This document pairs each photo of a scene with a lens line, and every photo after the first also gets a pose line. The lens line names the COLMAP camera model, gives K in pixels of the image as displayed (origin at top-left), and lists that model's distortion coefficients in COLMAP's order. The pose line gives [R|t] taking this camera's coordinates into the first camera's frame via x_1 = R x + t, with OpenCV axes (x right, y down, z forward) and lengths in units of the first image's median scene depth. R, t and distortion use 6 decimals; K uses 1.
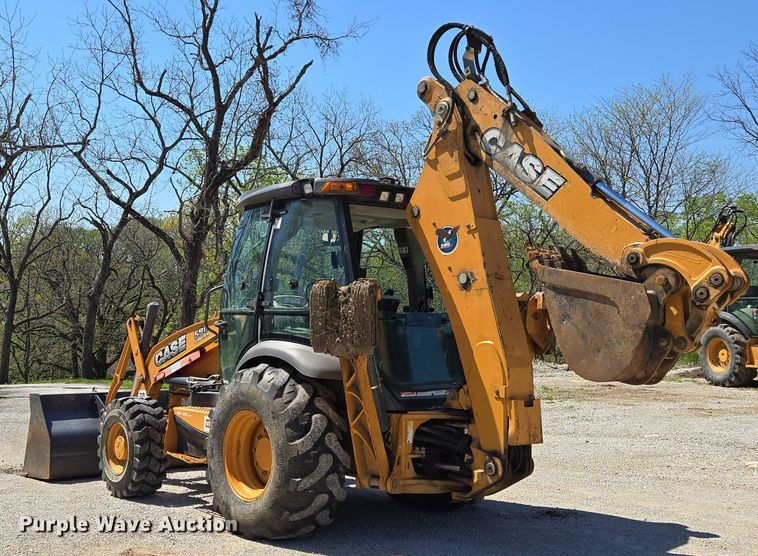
lens RADIAL K [[894.0, 0, 335.3], [0, 894.0, 270.8], [0, 0, 1]] dist [0.103894, 0.000000]
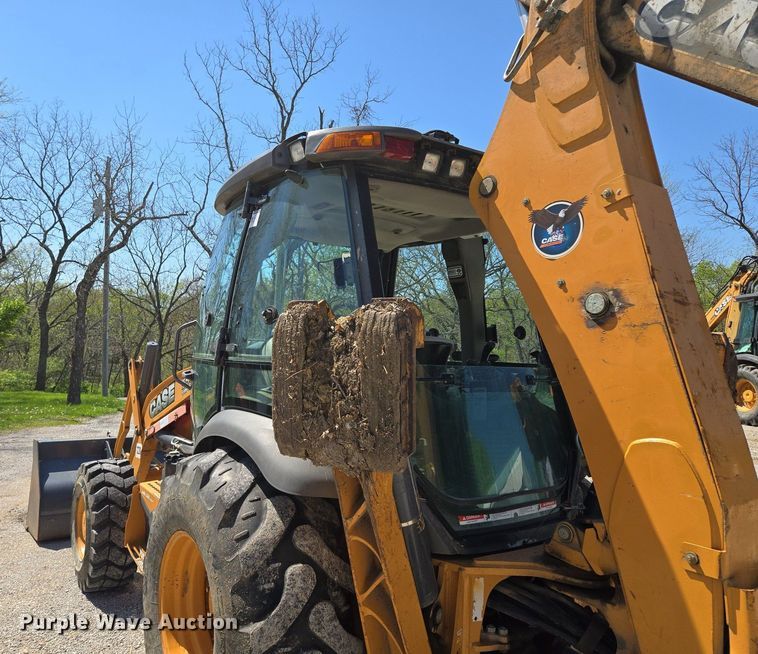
lens RADIAL K [[587.4, 0, 315.2], [0, 587.4, 330.3], [0, 0, 1]] dist [0.059424, -0.039971]
pose [[0.992137, 0.008683, -0.124858, 0.031135], [-0.006348, 0.999798, 0.019086, 0.017720], [0.124998, -0.018143, 0.991991, 0.646977]]
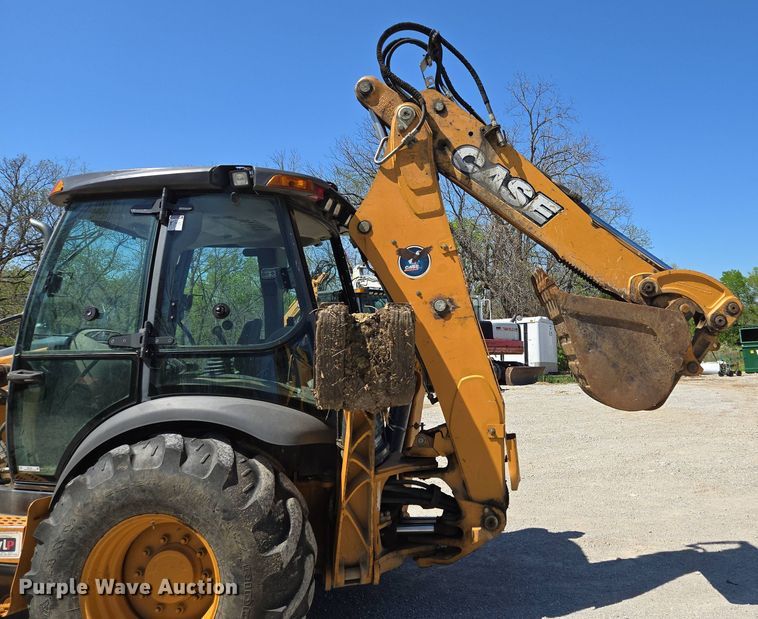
lens RADIAL K [[628.6, 0, 475.4], [0, 628.6, 270.8], [0, 0, 1]] dist [0.076018, -0.057023]
pose [[0.684245, 0.056709, 0.727044, -0.282451], [-0.010864, 0.997654, -0.067592, 0.015433], [-0.729171, 0.038351, 0.683256, 0.537599]]
